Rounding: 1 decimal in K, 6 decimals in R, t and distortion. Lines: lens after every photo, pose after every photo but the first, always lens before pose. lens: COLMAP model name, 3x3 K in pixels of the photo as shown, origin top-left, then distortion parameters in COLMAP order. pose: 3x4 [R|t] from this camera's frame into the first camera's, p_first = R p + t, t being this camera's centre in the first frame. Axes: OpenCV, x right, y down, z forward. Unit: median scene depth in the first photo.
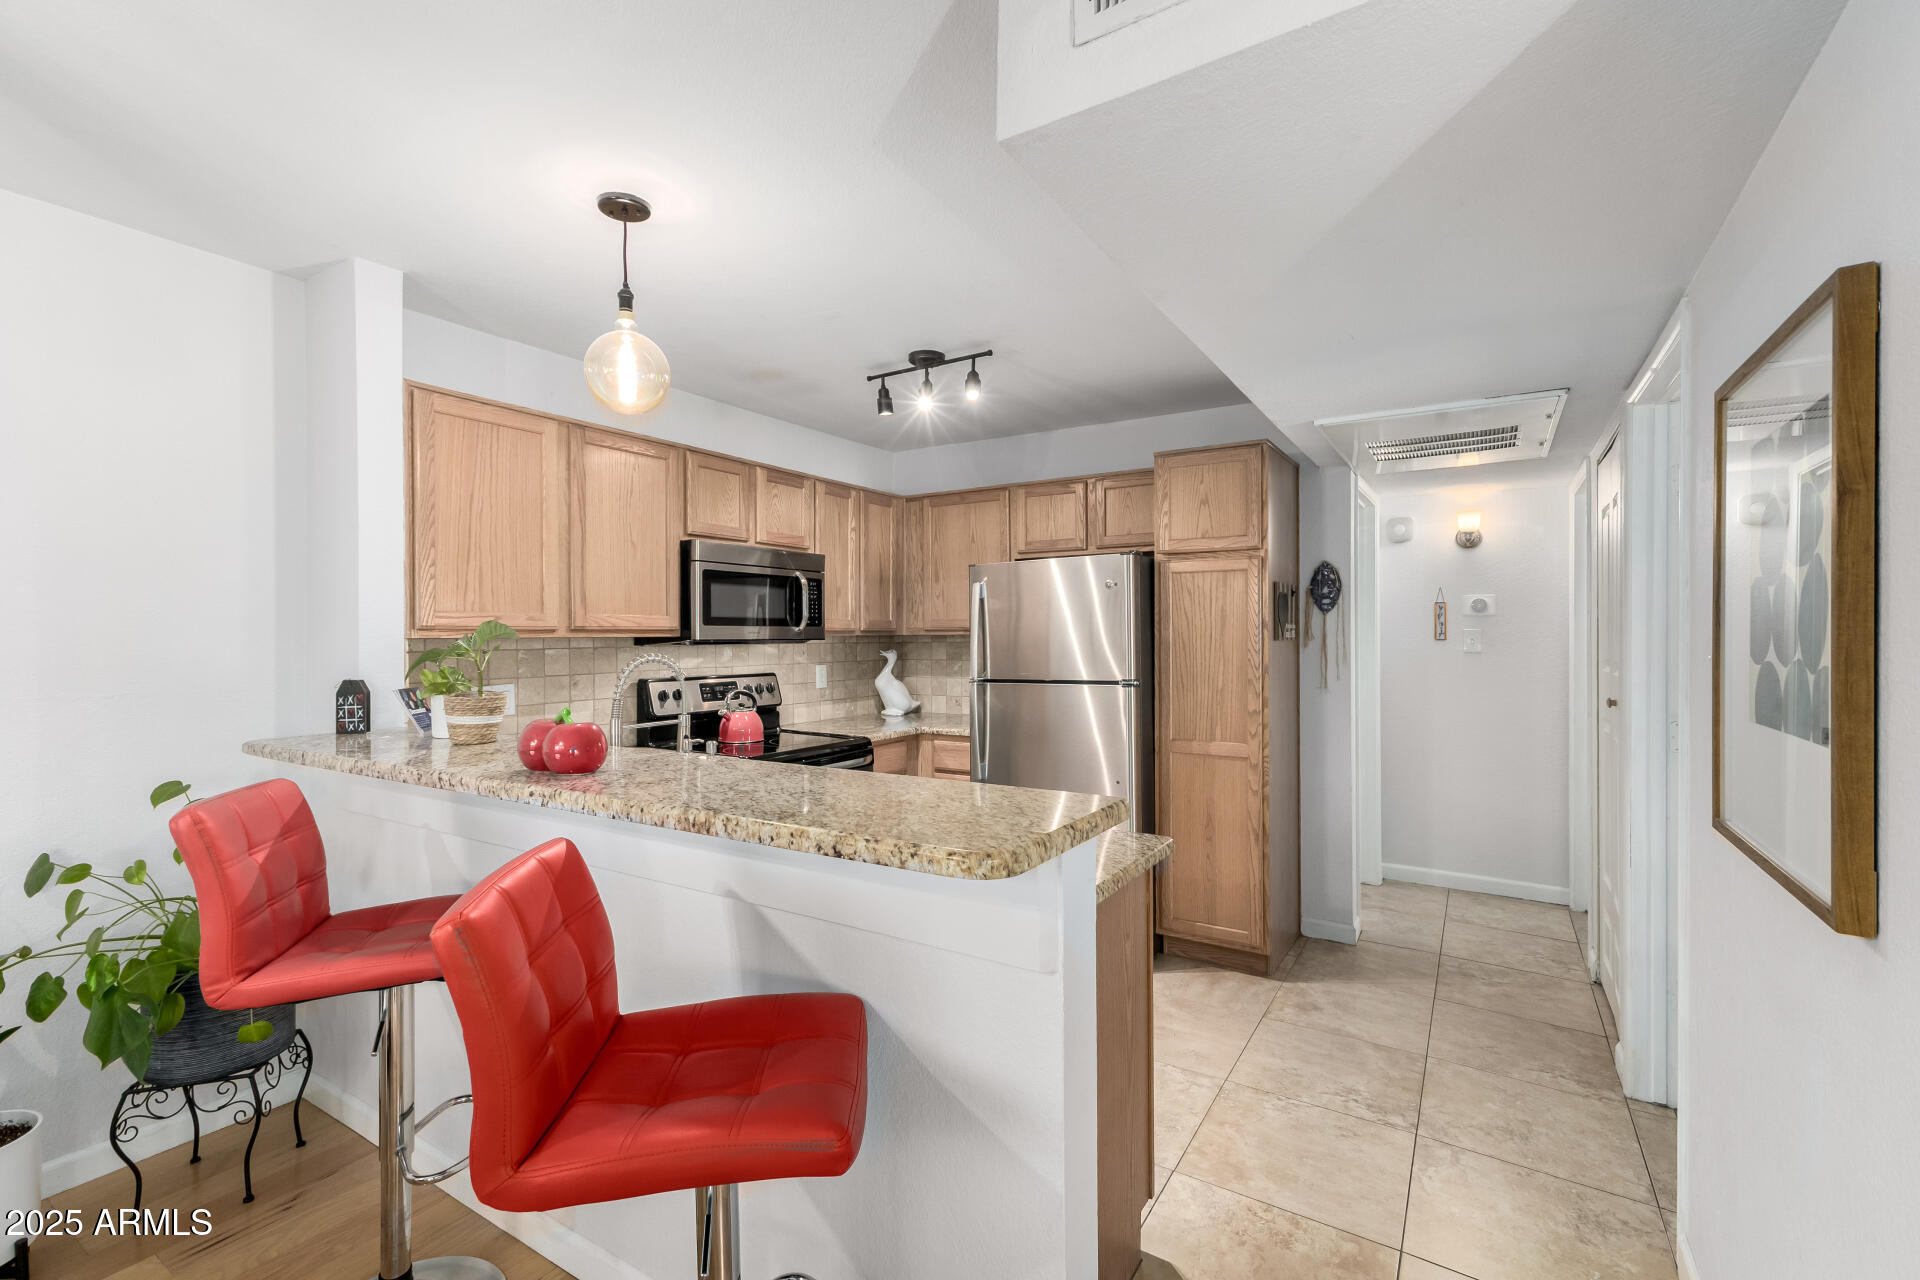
lens RADIAL K [[826.8, 0, 954.1], [0, 826.8, 638.9], [0, 0, 1]] dist [0.011097, -0.002584]
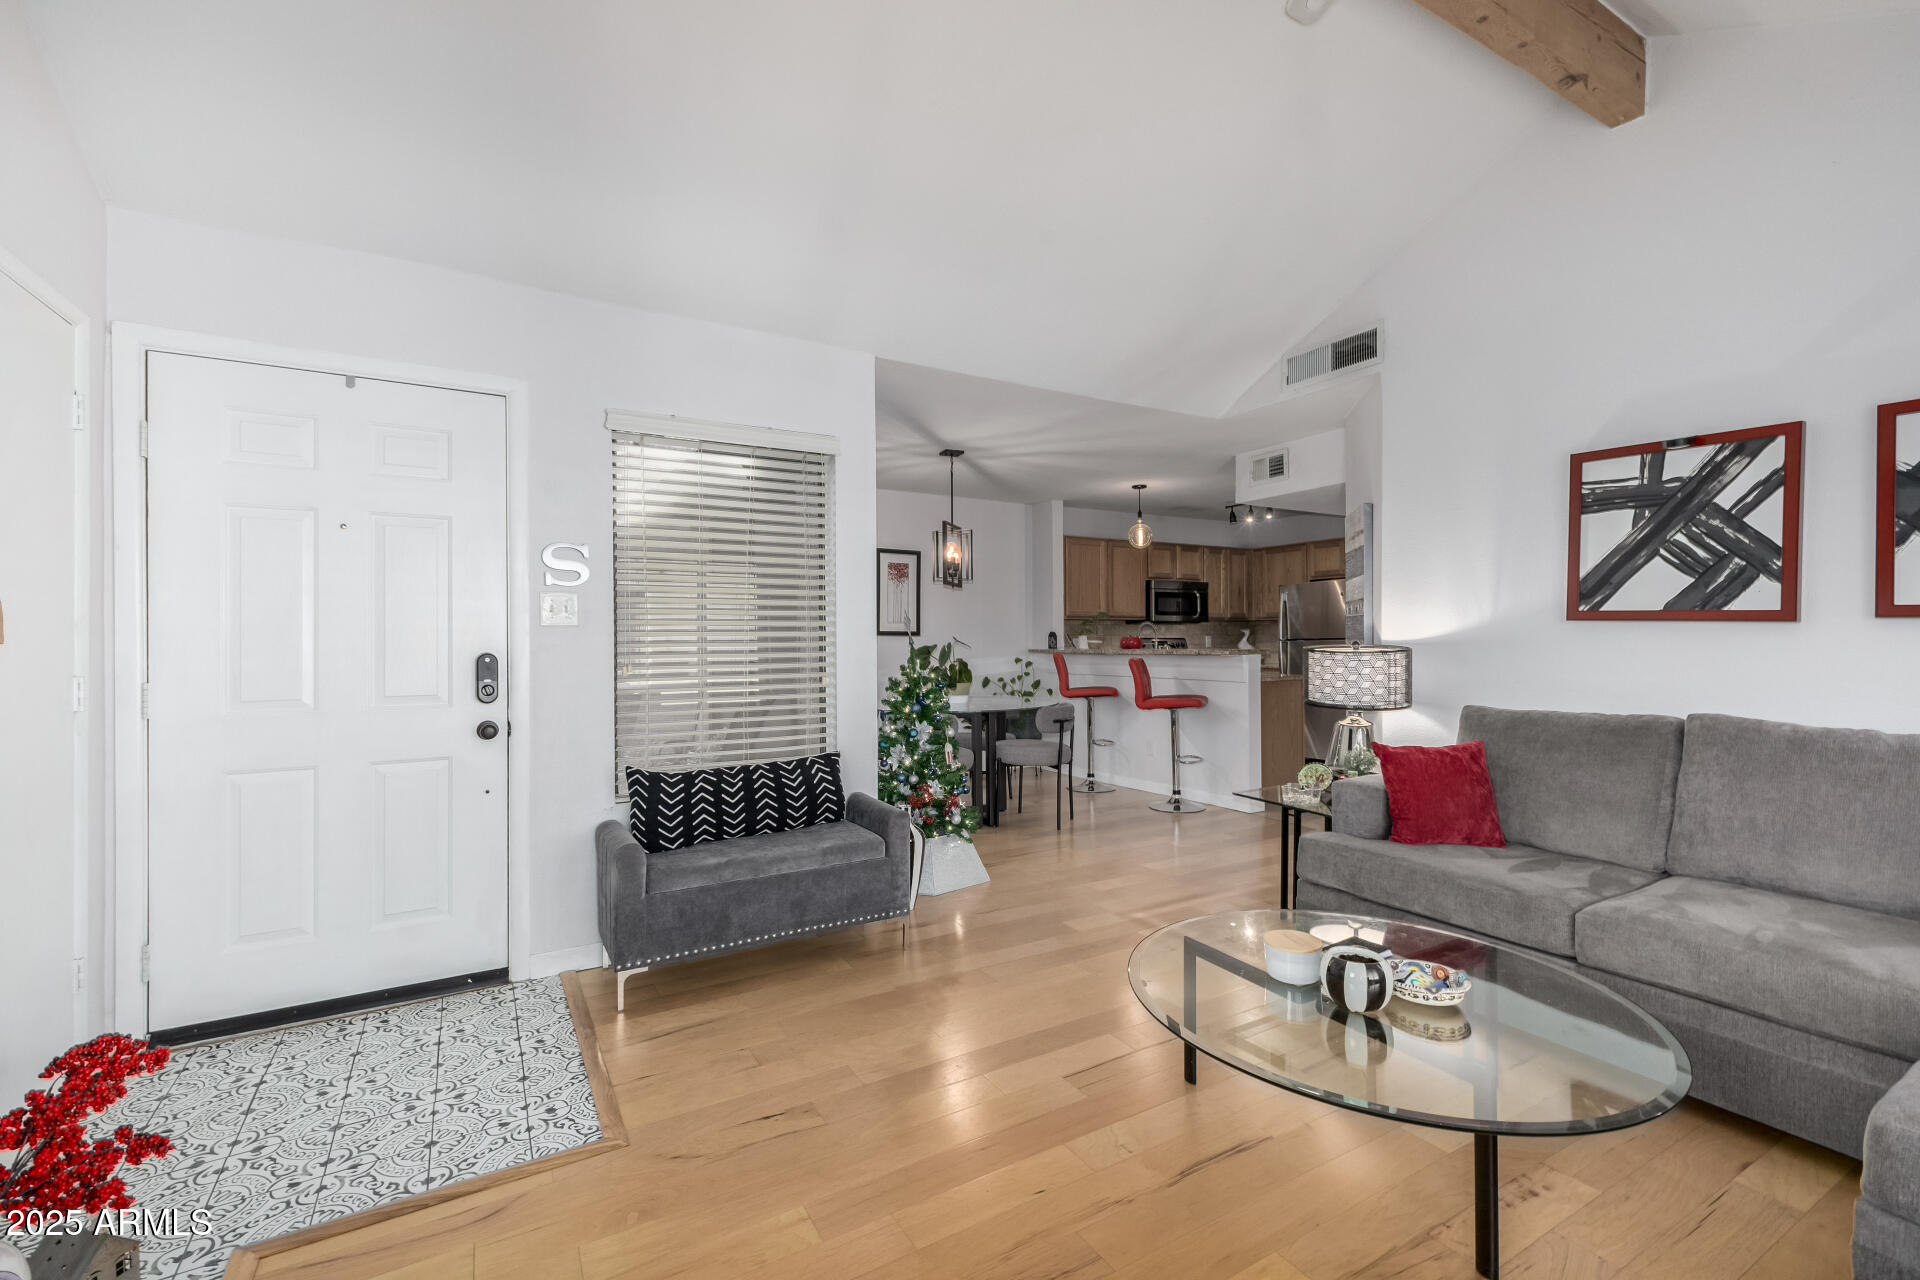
lens RADIAL K [[826.8, 0, 956.3], [0, 826.8, 634.0], [0, 0, 1]] dist [0.011097, -0.002584]
pose [[0.888111, -0.003515, -0.459615, 0.281189], [-0.000809, 0.999957, -0.009212, 0.059767], [0.459628, 0.008553, 0.888070, -1.360591]]
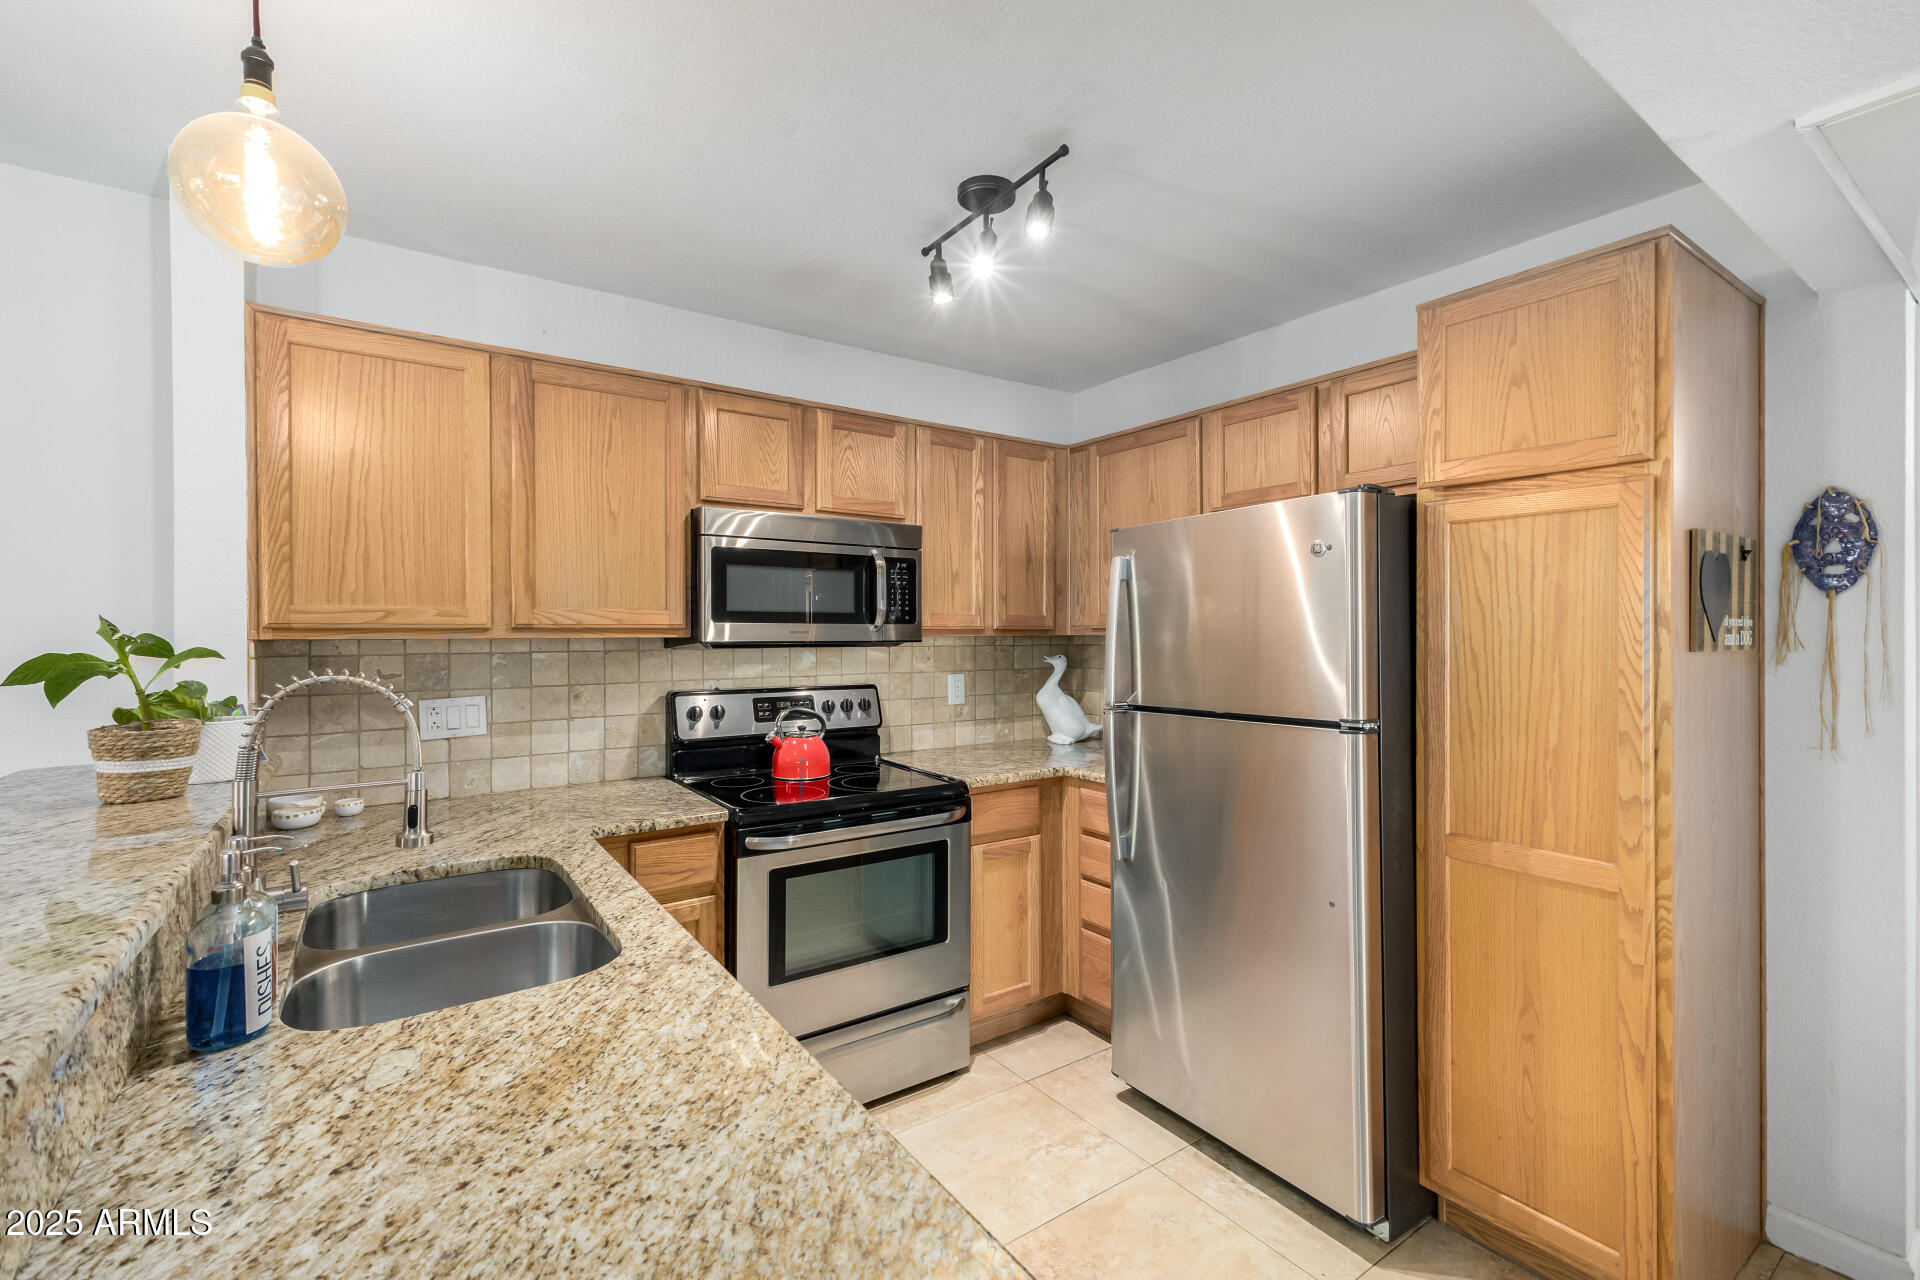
lens RADIAL K [[826.8, 0, 957.9], [0, 826.8, 635.7], [0, 0, 1]] dist [0.011097, -0.002584]
pose [[0.926068, 0.004312, -0.377332, 0.167818], [-0.004891, 0.999988, -0.000577, -0.004851], [0.377325, 0.002379, 0.926078, 0.376092]]
